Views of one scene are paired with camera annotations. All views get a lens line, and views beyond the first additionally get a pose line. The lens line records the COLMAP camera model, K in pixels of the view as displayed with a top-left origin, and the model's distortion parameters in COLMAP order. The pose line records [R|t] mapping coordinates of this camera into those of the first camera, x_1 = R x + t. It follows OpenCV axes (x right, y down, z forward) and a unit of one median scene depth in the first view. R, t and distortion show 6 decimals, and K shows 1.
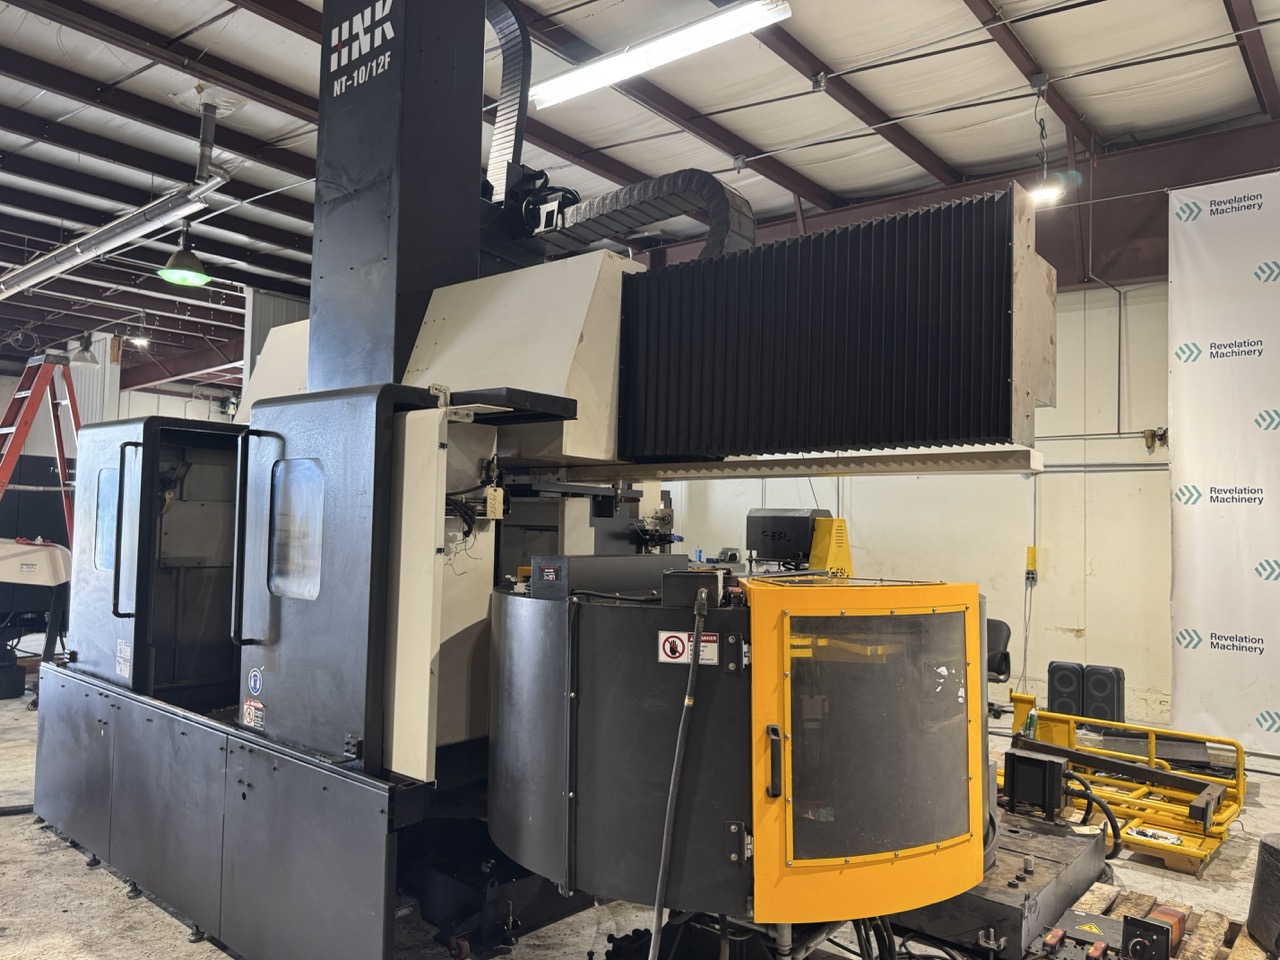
lens RADIAL K [[912.4, 0, 636.8], [0, 912.4, 473.9], [0, 0, 1]] dist [0.058856, -0.075003]
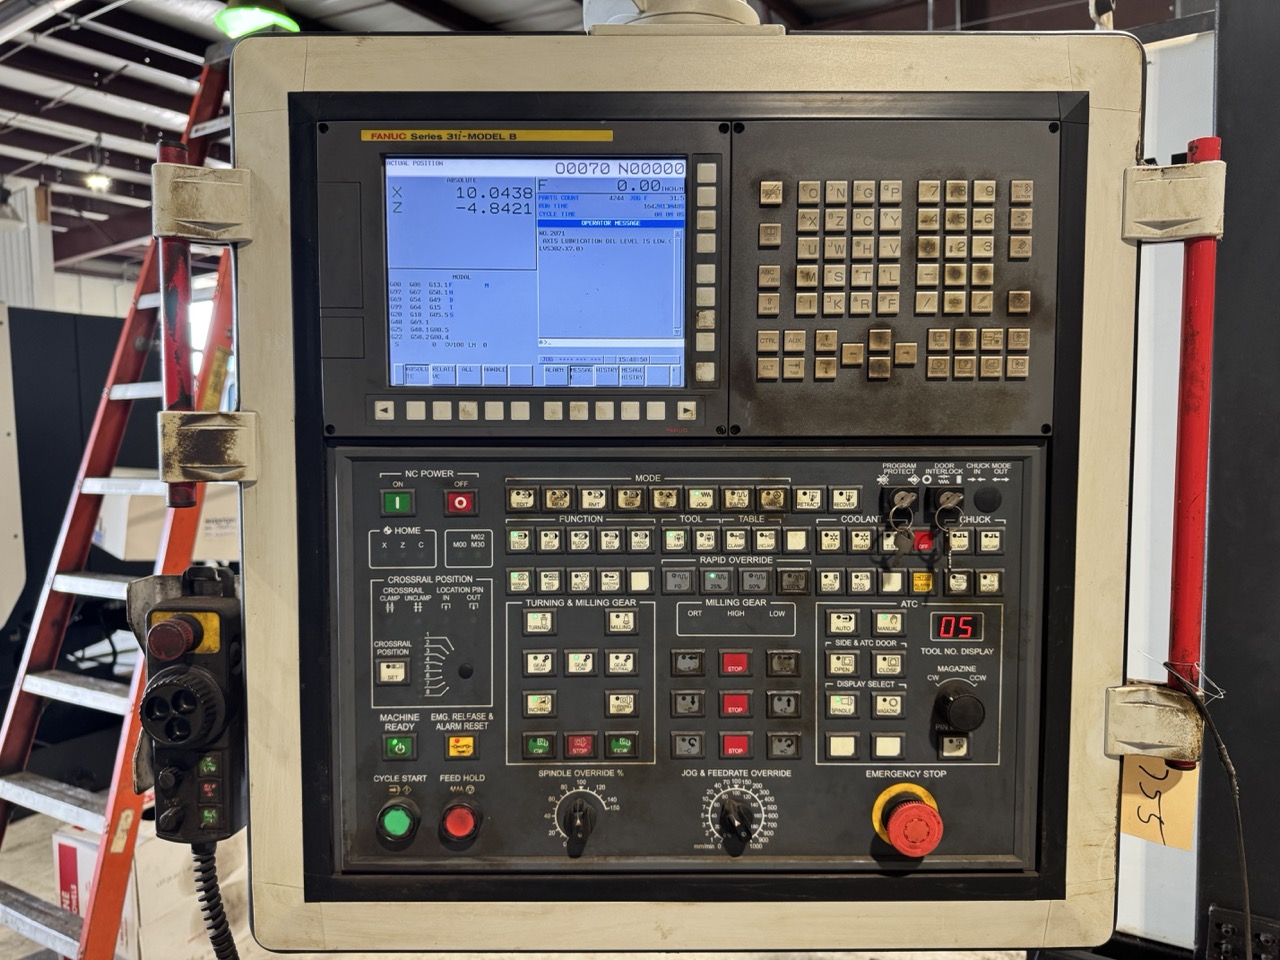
lens RADIAL K [[912.4, 0, 628.3], [0, 912.4, 485.1], [0, 0, 1]] dist [0.058856, -0.075003]
pose [[0.991907, -0.052401, 0.115650, -0.822723], [0.037972, 0.991603, 0.123622, 0.048631], [-0.121157, -0.118230, 0.985567, 0.830822]]
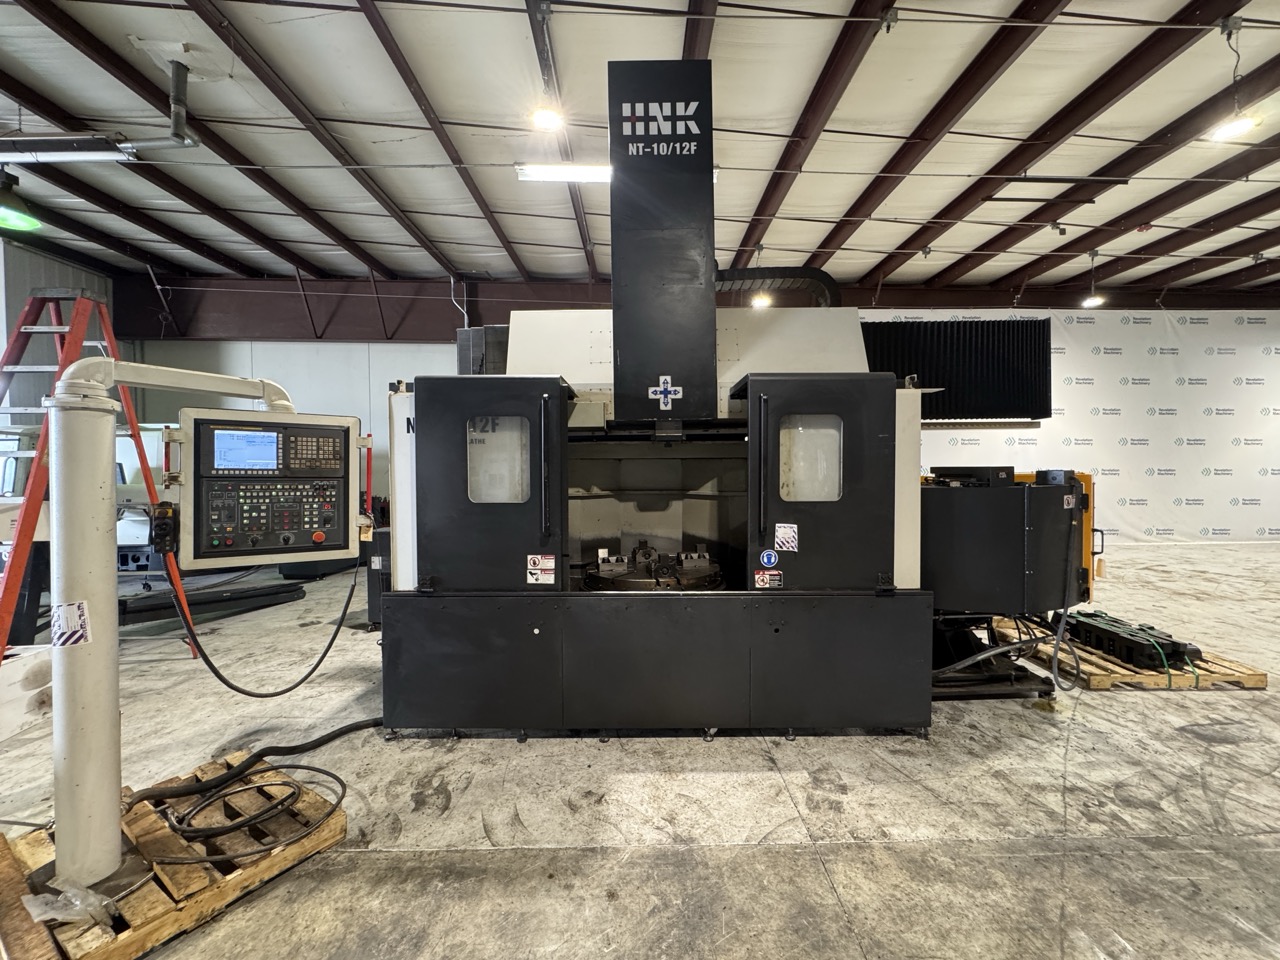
lens RADIAL K [[514.1, 0, 642.5], [0, 514.1, 476.5], [0, 0, 1]] dist [-0.002563, -0.000204]
pose [[0.758143, -0.042419, 0.650708, -0.851080], [-0.009957, 0.997012, 0.076596, 0.017664], [-0.652013, -0.064550, 0.755455, 0.372210]]
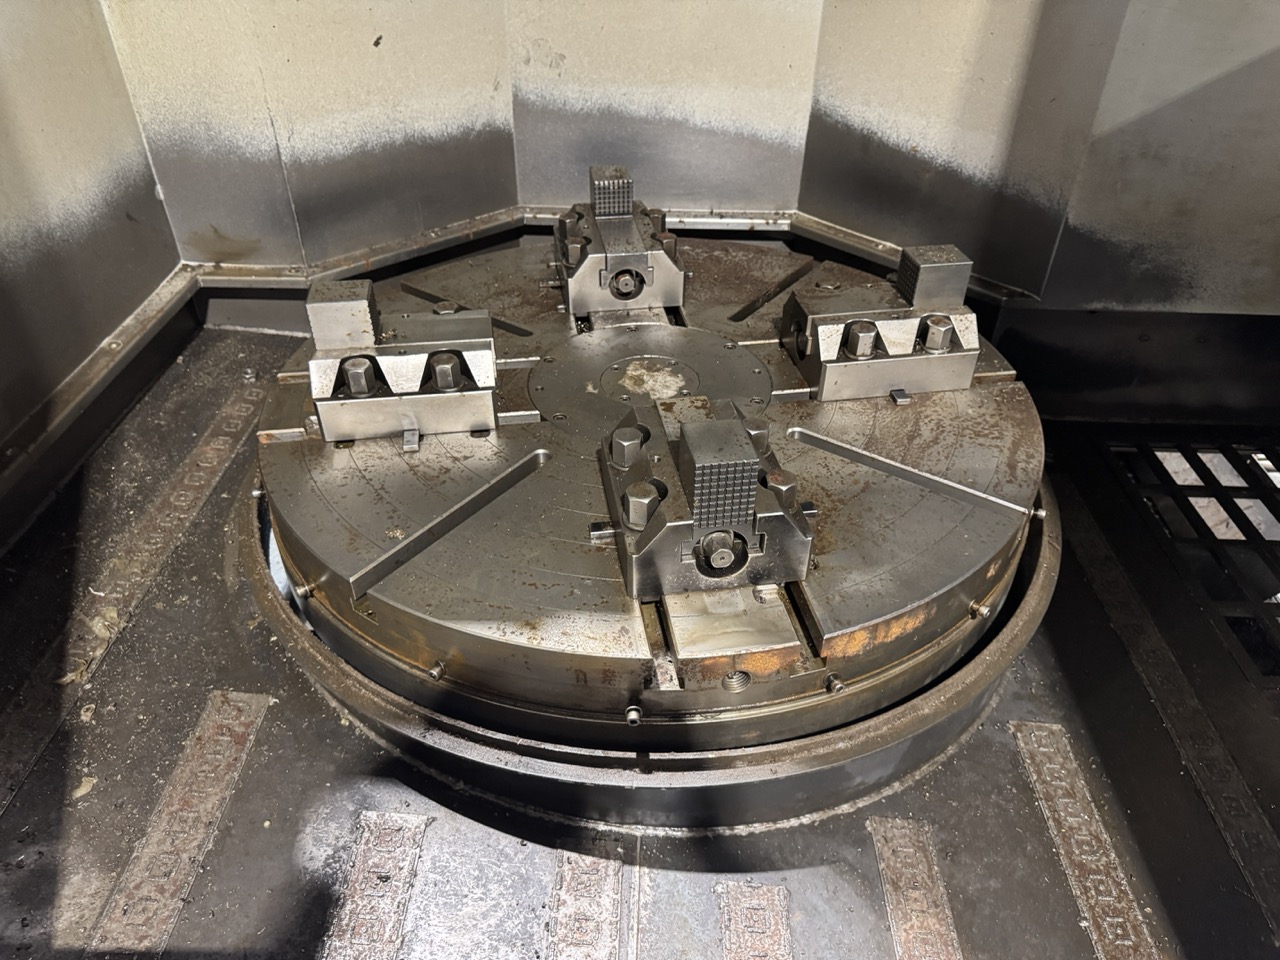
lens RADIAL K [[912.4, 0, 639.2], [0, 912.4, 488.9], [0, 0, 1]] dist [0.058856, -0.075003]
pose [[0.776671, -0.394296, 0.491236, -0.445343], [-0.030953, 0.755024, 0.654966, 0.077656], [-0.629146, -0.523898, 0.574201, 0.816659]]
